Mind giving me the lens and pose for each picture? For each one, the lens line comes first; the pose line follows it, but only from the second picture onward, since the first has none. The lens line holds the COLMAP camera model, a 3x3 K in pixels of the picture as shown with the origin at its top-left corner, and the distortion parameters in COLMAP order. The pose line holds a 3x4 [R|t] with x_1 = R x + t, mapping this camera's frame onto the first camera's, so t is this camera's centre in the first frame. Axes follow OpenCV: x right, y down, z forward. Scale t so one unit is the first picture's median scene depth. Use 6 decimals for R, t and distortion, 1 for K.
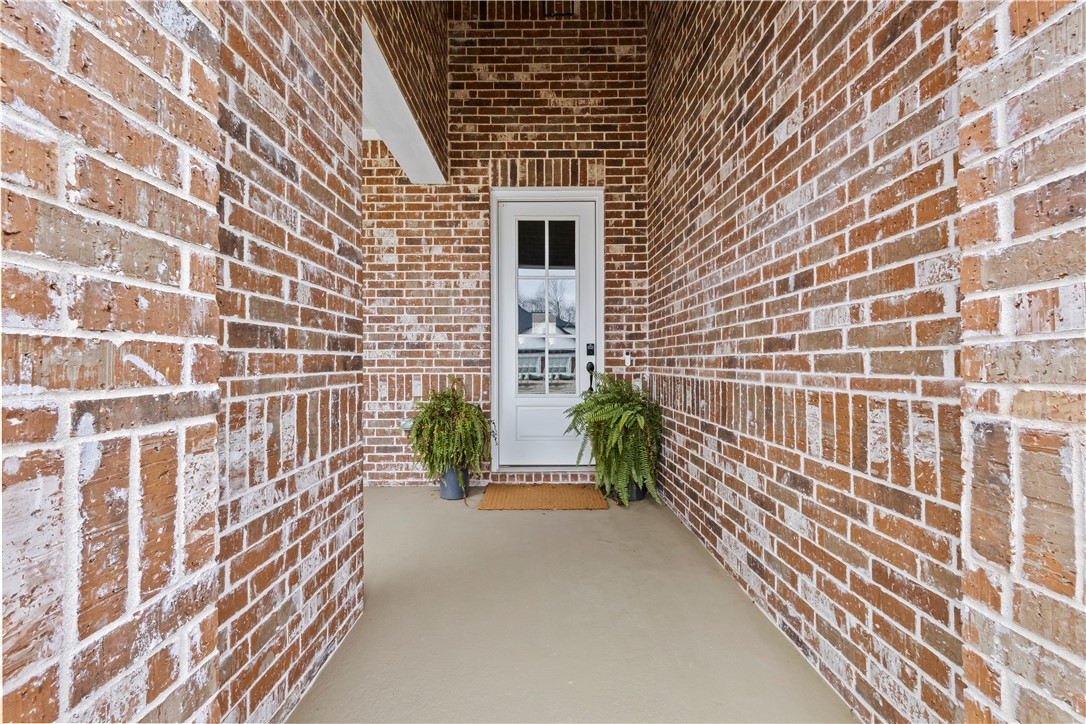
lens RADIAL K [[434.0, 0, 539.9], [0, 434.0, 357.3], [0, 0, 1]] dist [-0.001902, -0.000203]
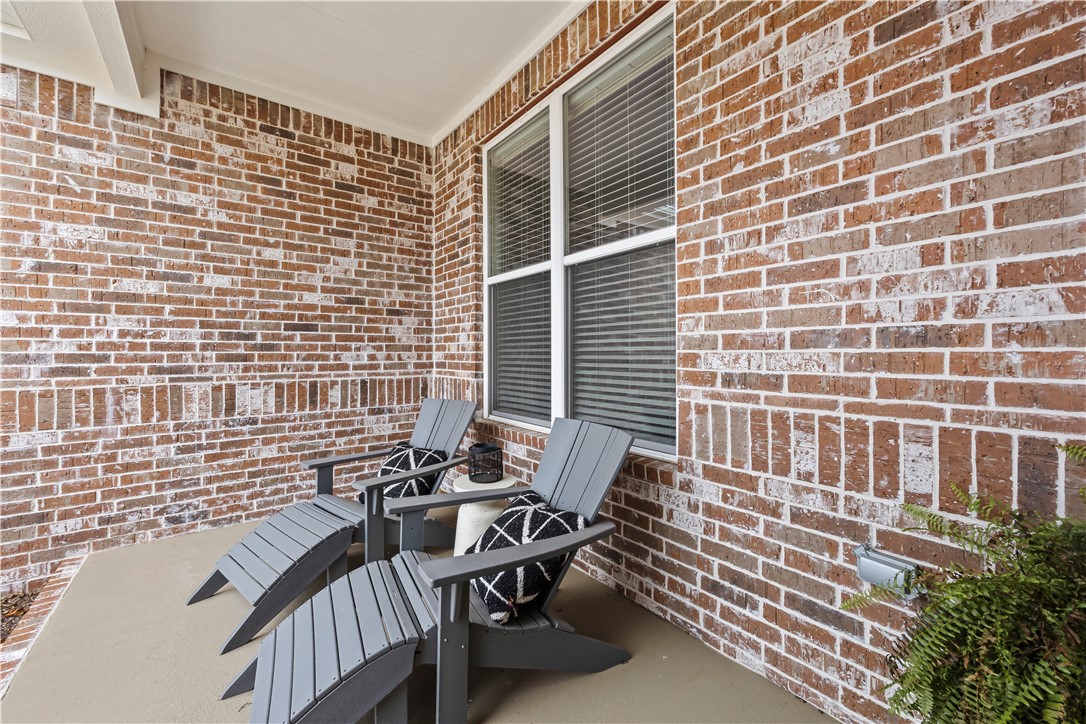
lens RADIAL K [[434.0, 0, 536.1], [0, 434.0, 355.1], [0, 0, 1]] dist [-0.001902, -0.000203]
pose [[0.591369, 0.005086, -0.806385, -0.190418], [0.002629, 0.999963, 0.008235, -0.016573], [0.806397, -0.006990, 0.591334, 0.576496]]
